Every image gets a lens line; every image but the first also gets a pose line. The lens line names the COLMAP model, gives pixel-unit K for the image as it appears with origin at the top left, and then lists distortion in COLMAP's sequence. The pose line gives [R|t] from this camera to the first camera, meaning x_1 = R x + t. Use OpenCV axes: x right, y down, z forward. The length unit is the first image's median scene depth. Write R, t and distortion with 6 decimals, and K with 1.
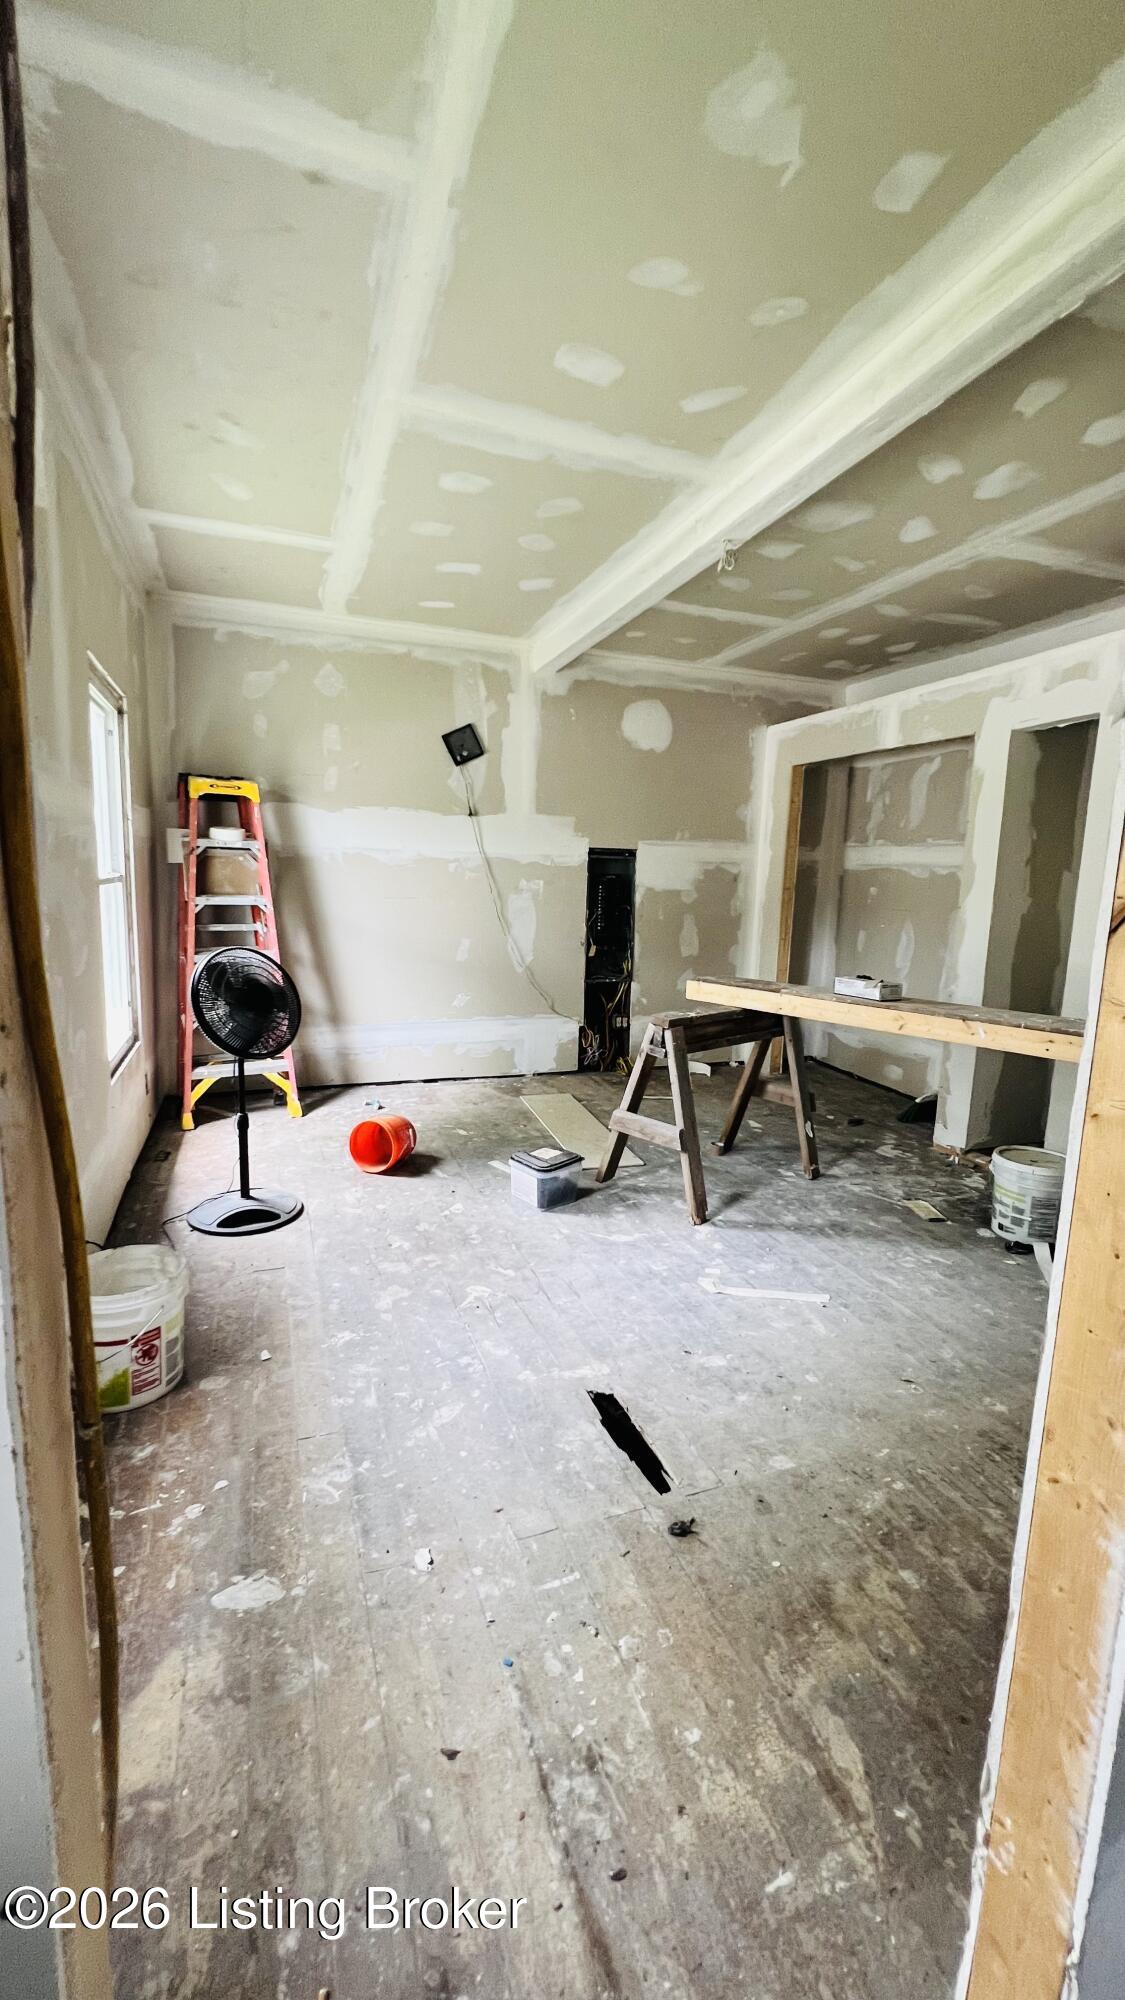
lens RADIAL K [[807.8, 0, 567.2], [0, 807.8, 1002.0], [0, 0, 1]] dist [0.004510, 0.000241]
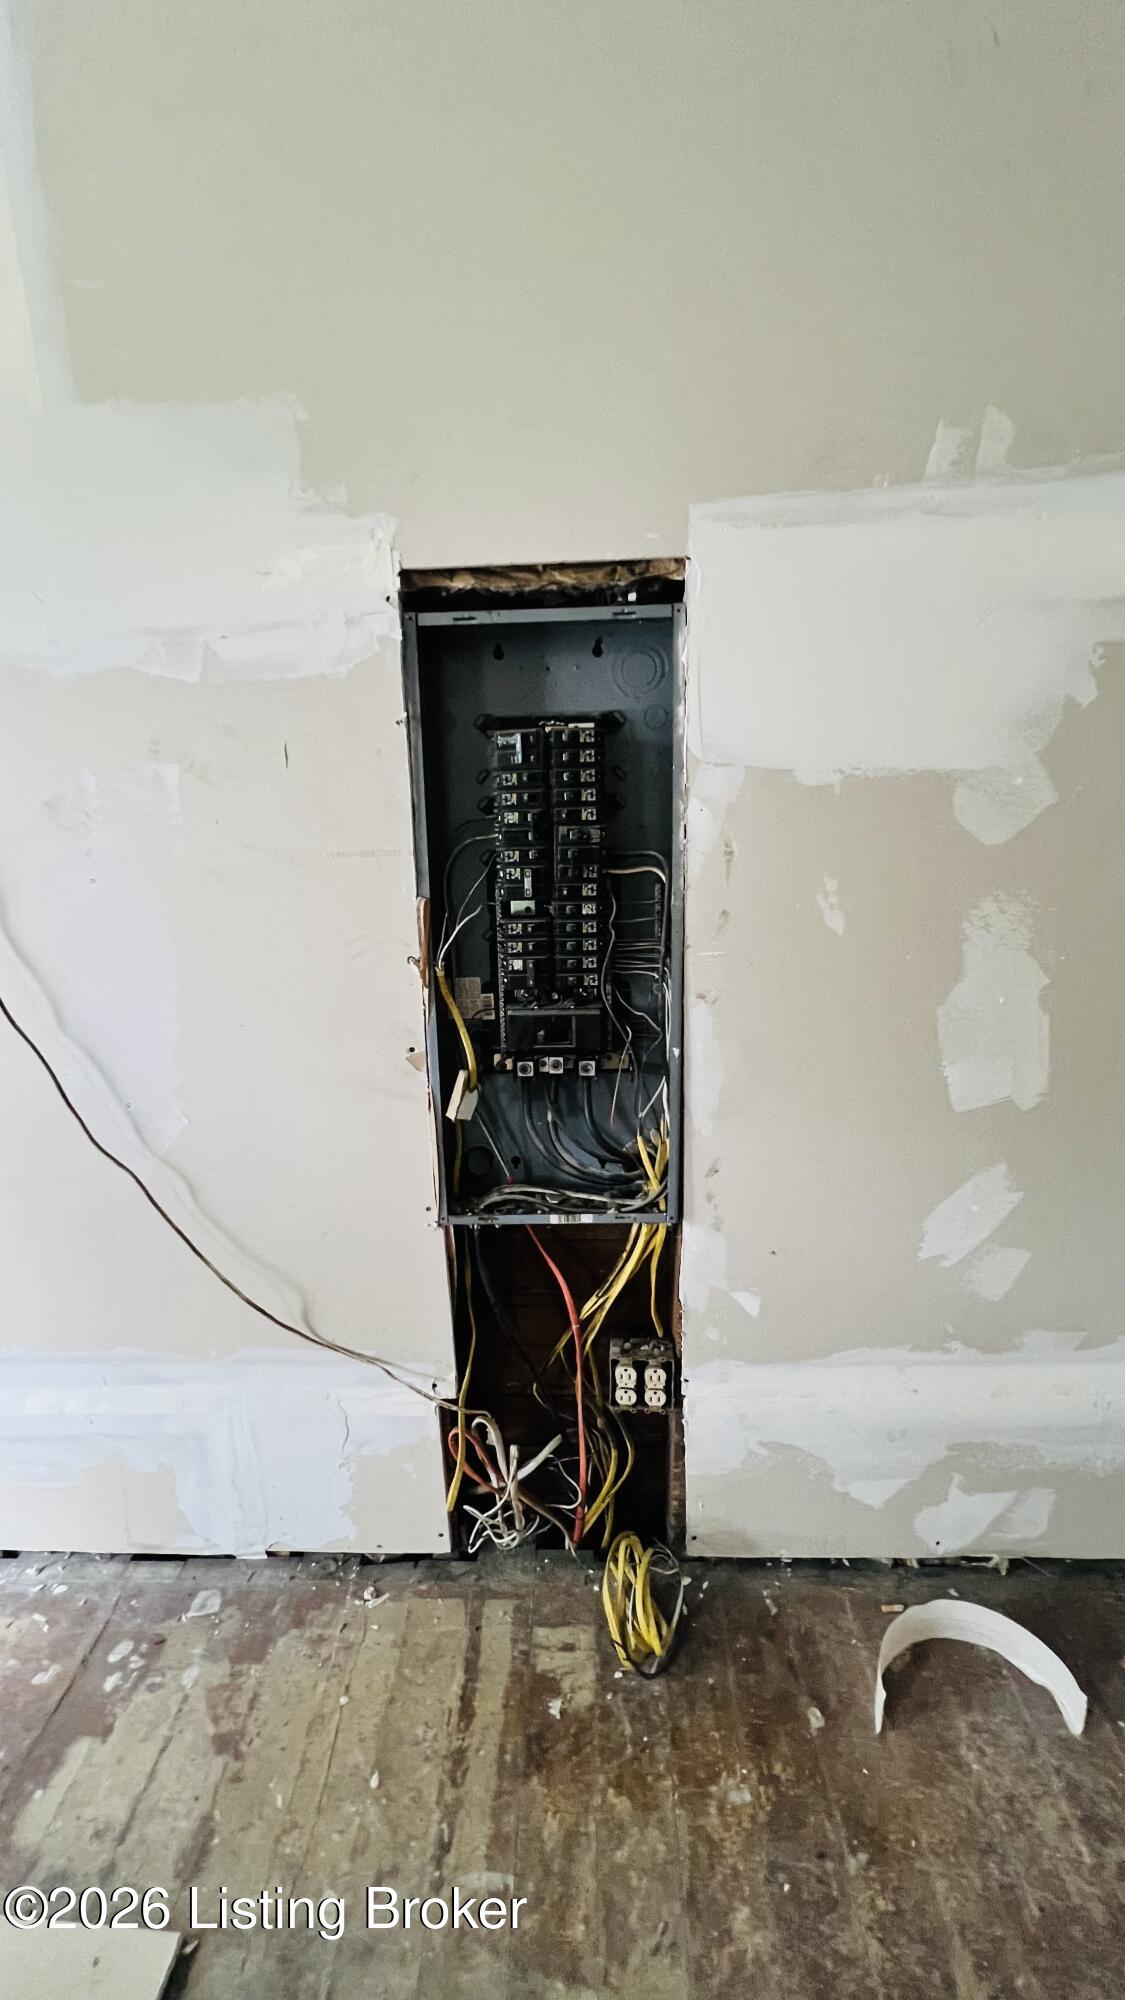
lens RADIAL K [[807.8, 0, 566.2], [0, 807.8, 1001.0], [0, 0, 1]] dist [0.004510, 0.000241]
pose [[0.922340, 0.031013, -0.385132, 0.136481], [-0.003817, 0.997456, 0.071179, -0.101553], [0.386359, -0.064181, 0.920113, 0.816215]]
